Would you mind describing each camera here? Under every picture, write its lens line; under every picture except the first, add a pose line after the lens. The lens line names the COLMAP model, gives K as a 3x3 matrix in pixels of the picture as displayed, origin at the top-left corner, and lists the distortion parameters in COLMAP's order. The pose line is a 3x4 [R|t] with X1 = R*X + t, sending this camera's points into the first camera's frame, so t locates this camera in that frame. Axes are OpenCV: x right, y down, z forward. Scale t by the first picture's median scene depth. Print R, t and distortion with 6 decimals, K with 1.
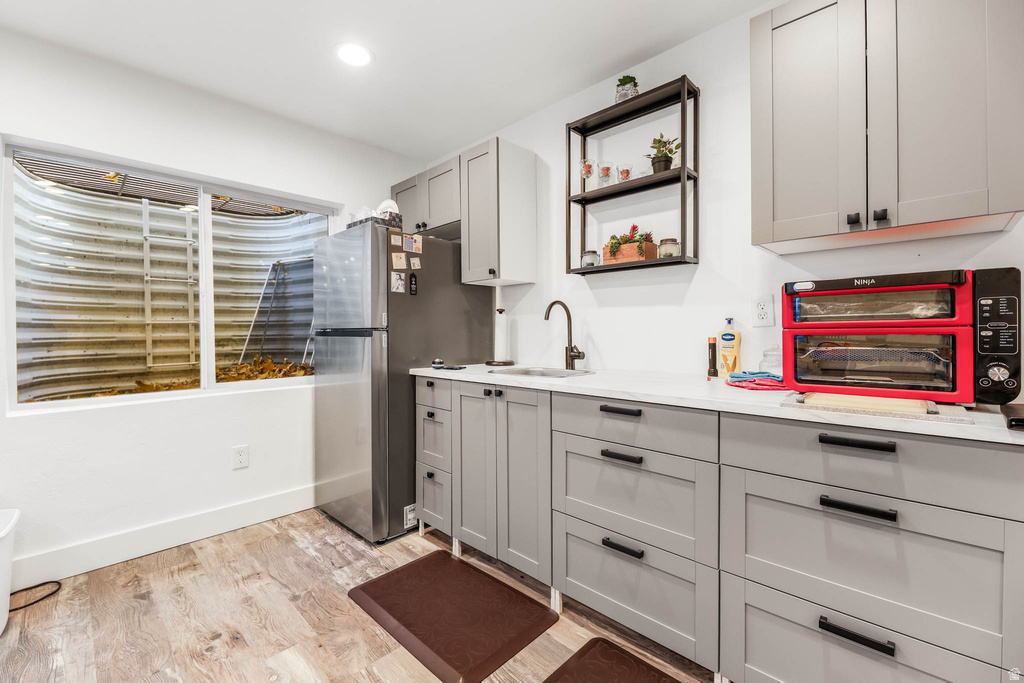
lens RADIAL K [[428.4, 0, 501.2], [0, 428.4, 330.9], [0, 0, 1]] dist [-0.001623, -0.000948]
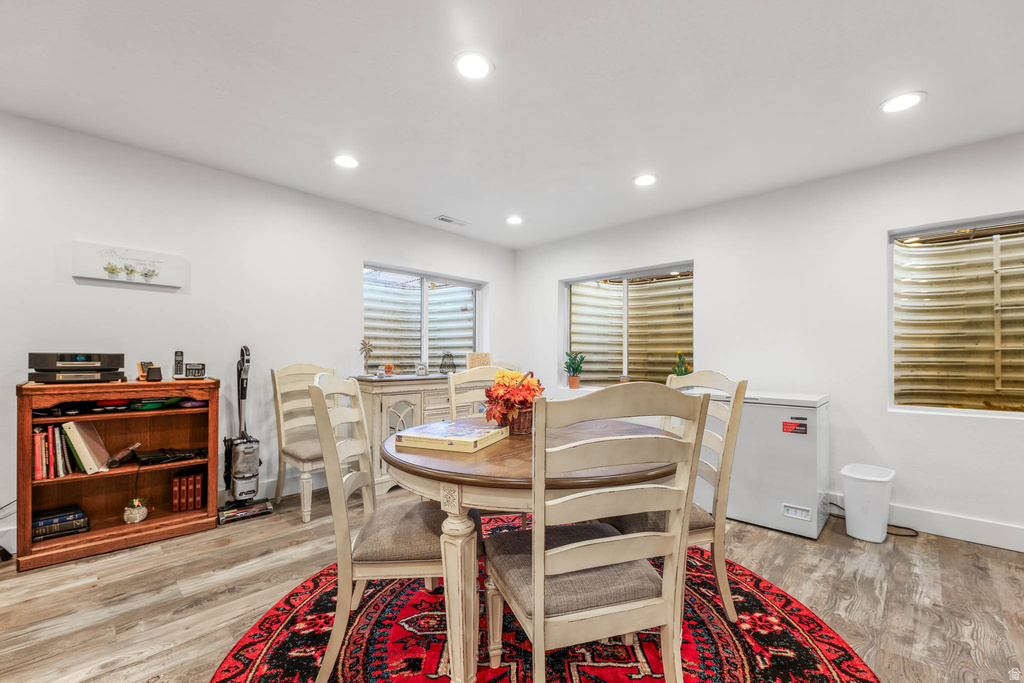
lens RADIAL K [[427.4, 0, 511.0], [0, 427.4, 358.4], [0, 0, 1]] dist [-0.009442, -0.000641]
pose [[0.010165, 0.012865, -0.999866, 0.271777], [-0.007058, 0.999893, 0.012794, -0.000832], [0.999923, 0.006927, 0.010255, -0.287061]]
